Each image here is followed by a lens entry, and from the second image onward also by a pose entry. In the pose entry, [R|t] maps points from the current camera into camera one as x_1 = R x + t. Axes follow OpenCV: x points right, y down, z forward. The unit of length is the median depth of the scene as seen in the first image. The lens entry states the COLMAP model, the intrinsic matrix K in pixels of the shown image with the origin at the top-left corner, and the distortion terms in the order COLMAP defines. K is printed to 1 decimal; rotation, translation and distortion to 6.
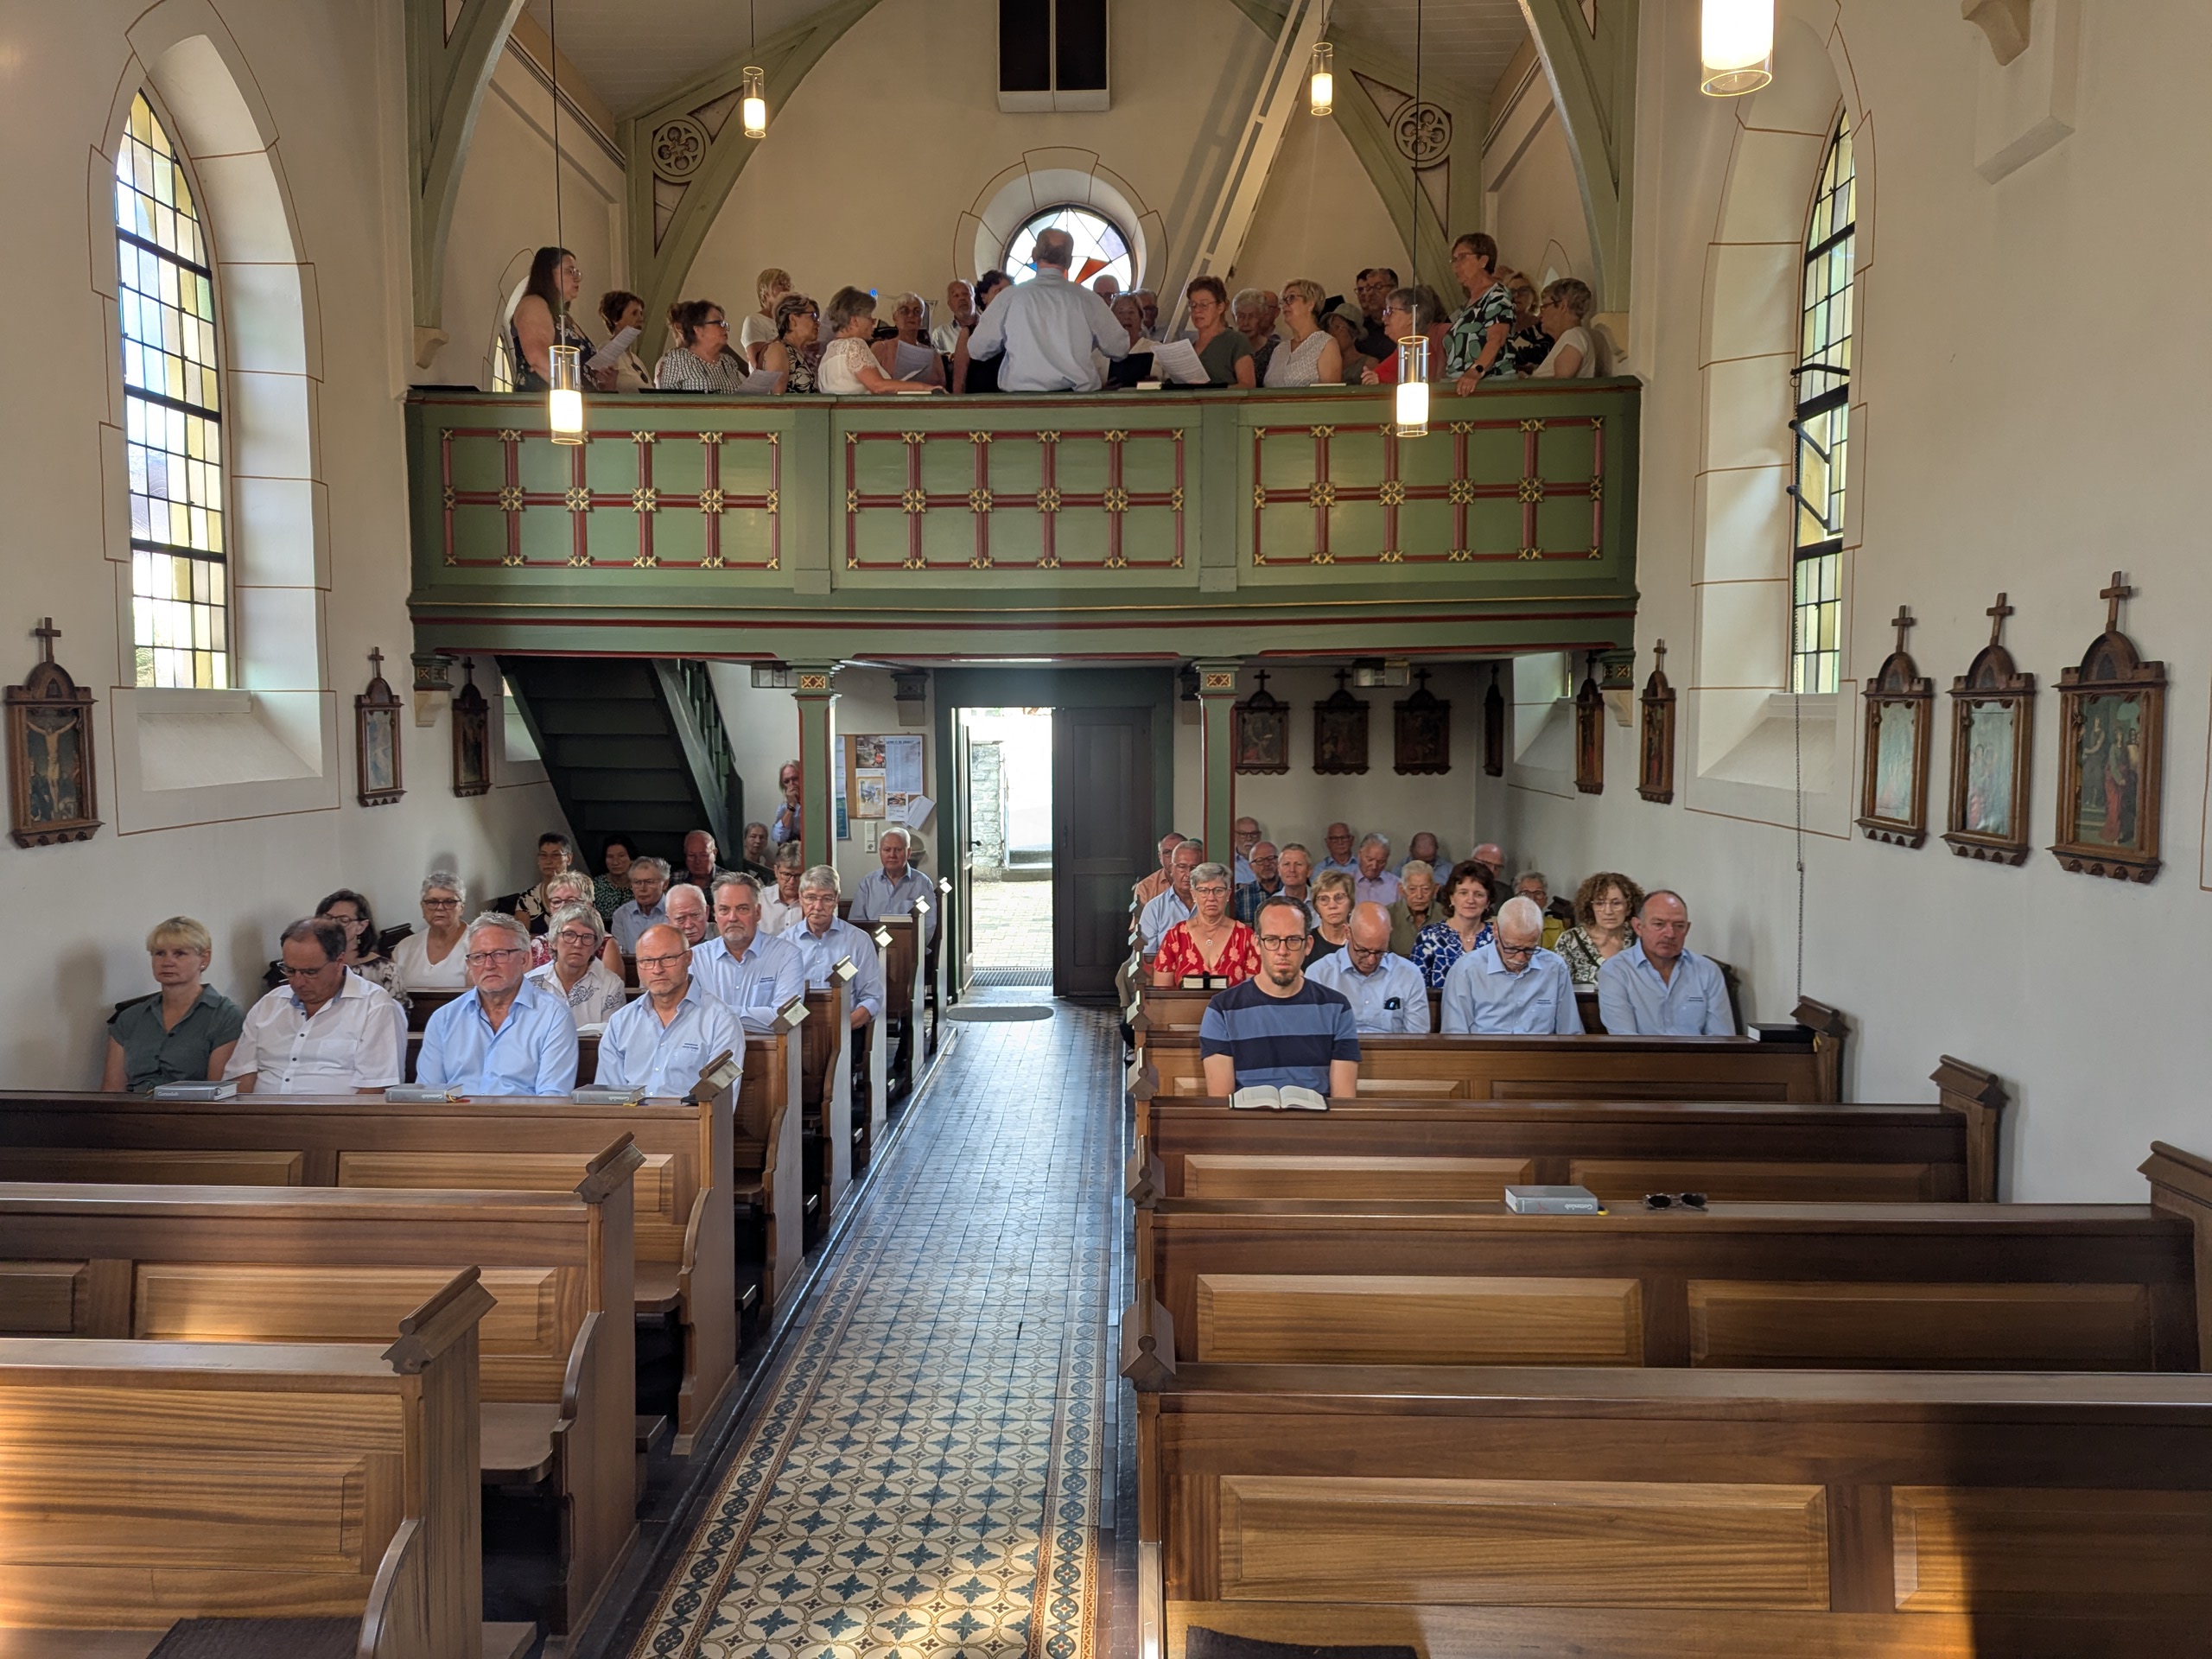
lens RADIAL K [[1564.2, 0, 1073.0], [0, 1564.2, 845.1], [0, 0, 1]] dist [0.064181, -0.058899]
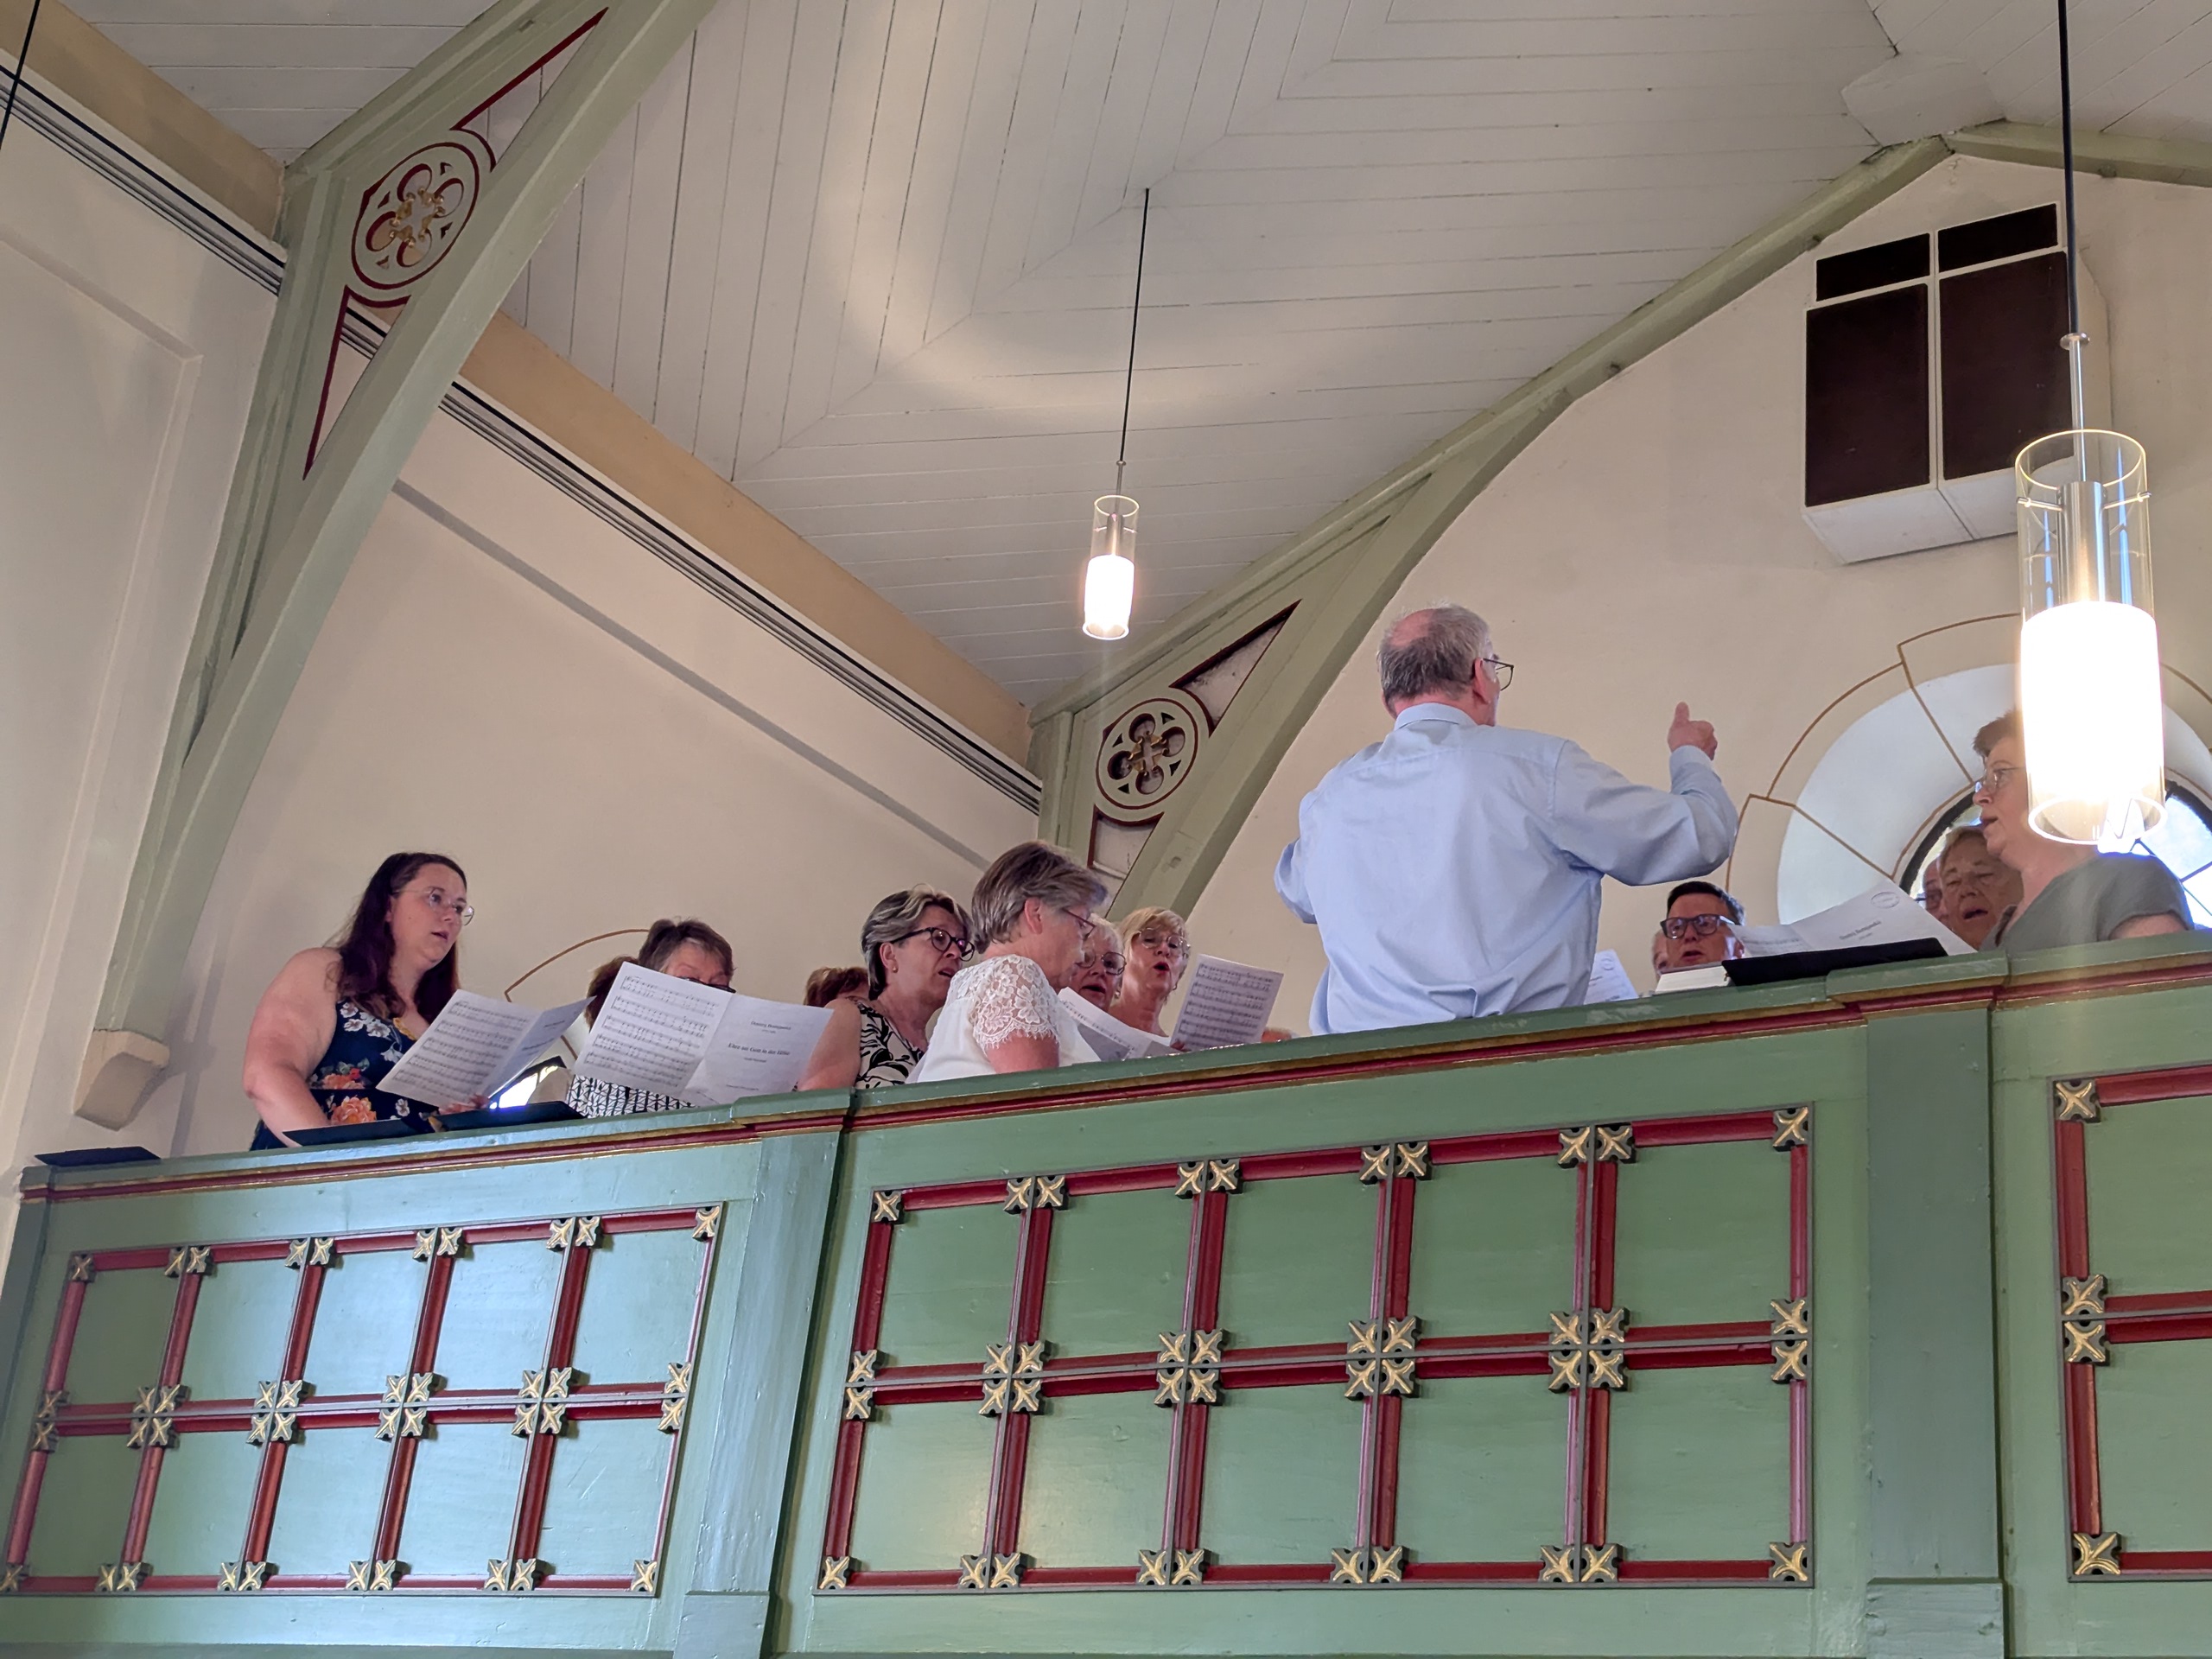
lens RADIAL K [[3138.3, 0, 1034.4], [0, 3138.3, 736.1], [0, 0, 1]] dist [0.058708, 0.000000]
pose [[0.855304, -0.133978, -0.500504, 0.245061], [-0.133838, 0.876076, -0.463226, -0.033892], [0.500542, 0.463186, 0.731380, 0.459348]]
